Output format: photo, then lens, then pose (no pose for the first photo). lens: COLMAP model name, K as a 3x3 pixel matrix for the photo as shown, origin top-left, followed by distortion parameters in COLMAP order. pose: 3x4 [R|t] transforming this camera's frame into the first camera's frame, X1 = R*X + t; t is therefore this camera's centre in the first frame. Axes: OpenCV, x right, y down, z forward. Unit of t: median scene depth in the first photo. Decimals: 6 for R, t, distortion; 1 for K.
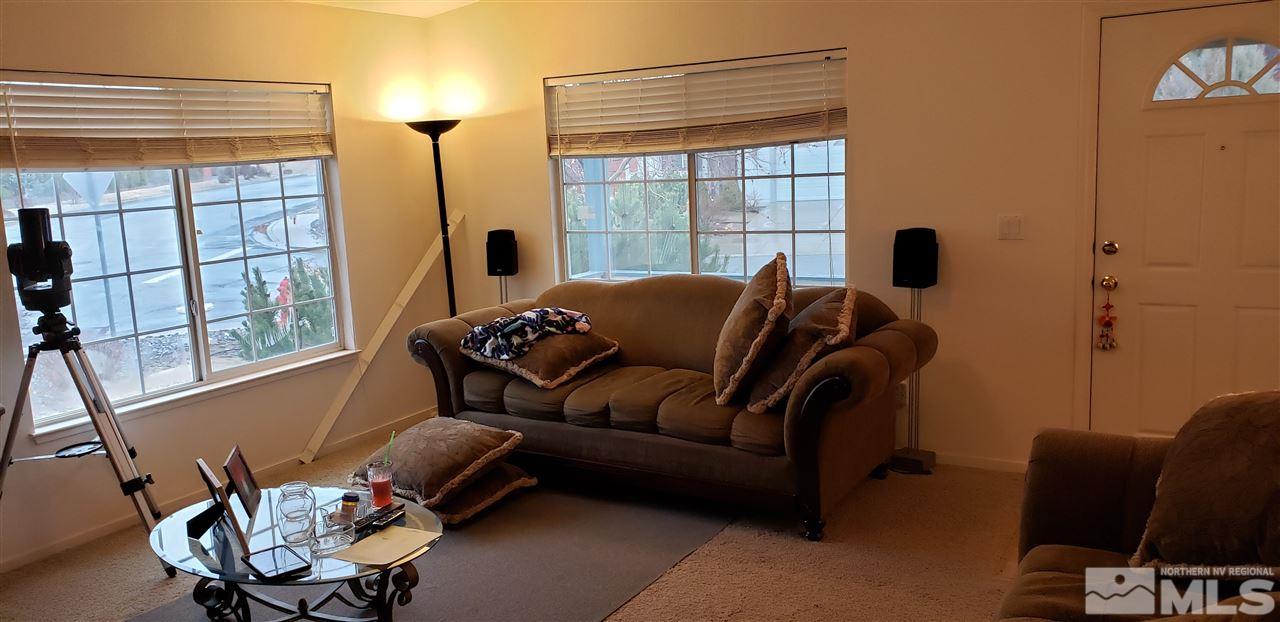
lens RADIAL K [[963.4, 0, 638.8], [0, 963.4, 296.9], [0, 0, 1]] dist [0.000703, 0.000298]
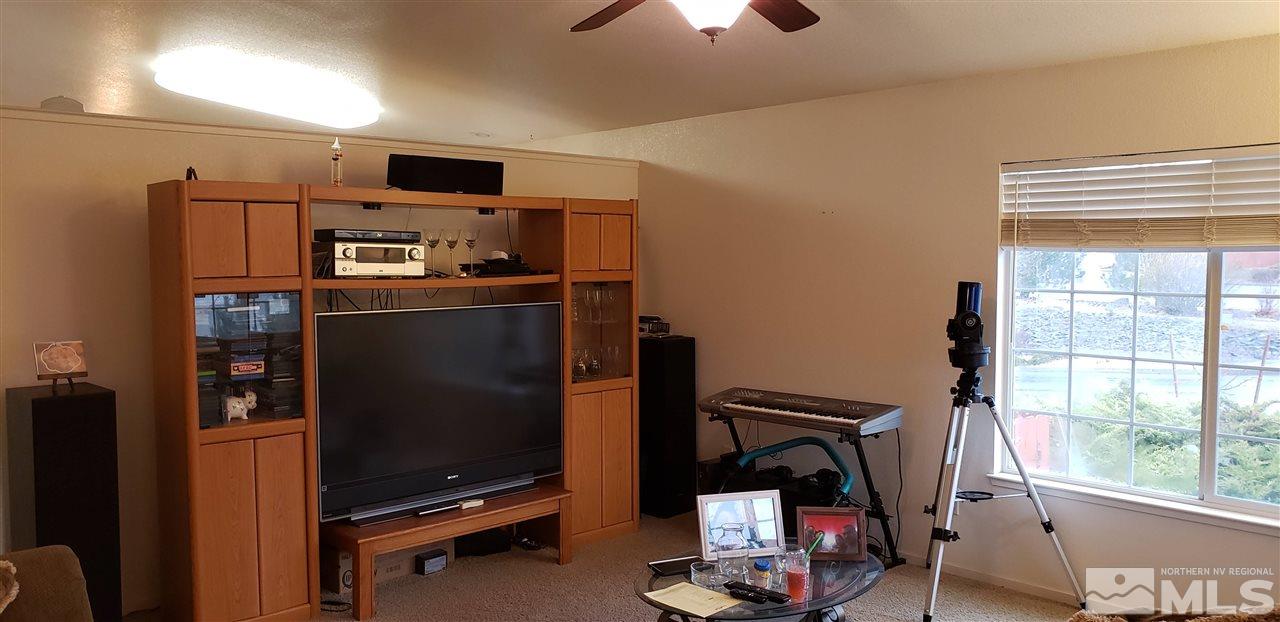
lens RADIAL K [[943.3, 0, 640.0], [0, 943.3, 311.0], [0, 0, 1]] dist [-0.097175, 0.062508]
pose [[-0.263245, 0.107352, -0.958737, 0.489967], [-0.126690, 0.981336, 0.144668, -0.147269], [0.956374, 0.159545, -0.244732, 0.782020]]
